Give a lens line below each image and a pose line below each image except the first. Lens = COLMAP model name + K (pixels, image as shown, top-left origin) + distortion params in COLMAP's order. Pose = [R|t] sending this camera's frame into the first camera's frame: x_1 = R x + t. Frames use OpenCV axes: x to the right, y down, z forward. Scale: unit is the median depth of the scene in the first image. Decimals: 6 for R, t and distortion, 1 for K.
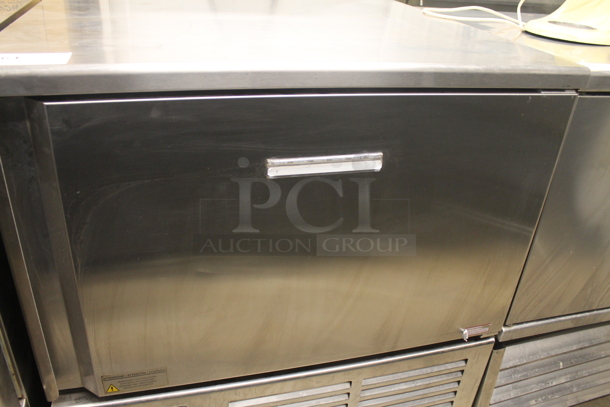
lens RADIAL K [[492.2, 0, 304.0], [0, 492.2, 204.7], [0, 0, 1]] dist [-0.054386, 0.009653]
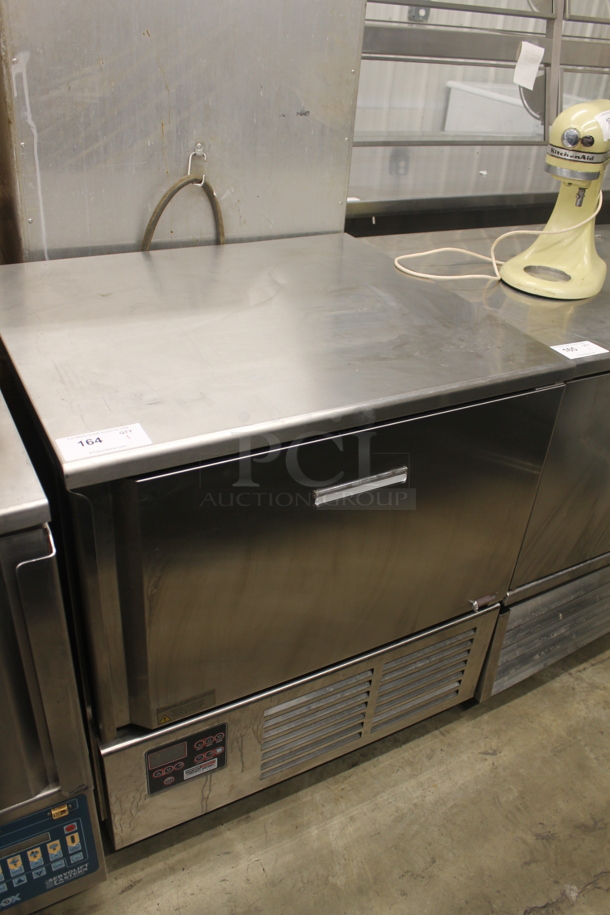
lens RADIAL K [[738.3, 0, 306.1], [0, 738.3, 456.7], [0, 0, 1]] dist [-0.054386, 0.009653]
pose [[0.974923, -0.115334, 0.190322, -0.255137], [0.099512, 0.990892, 0.090722, -0.205118], [-0.199052, -0.069508, 0.977521, -0.388360]]
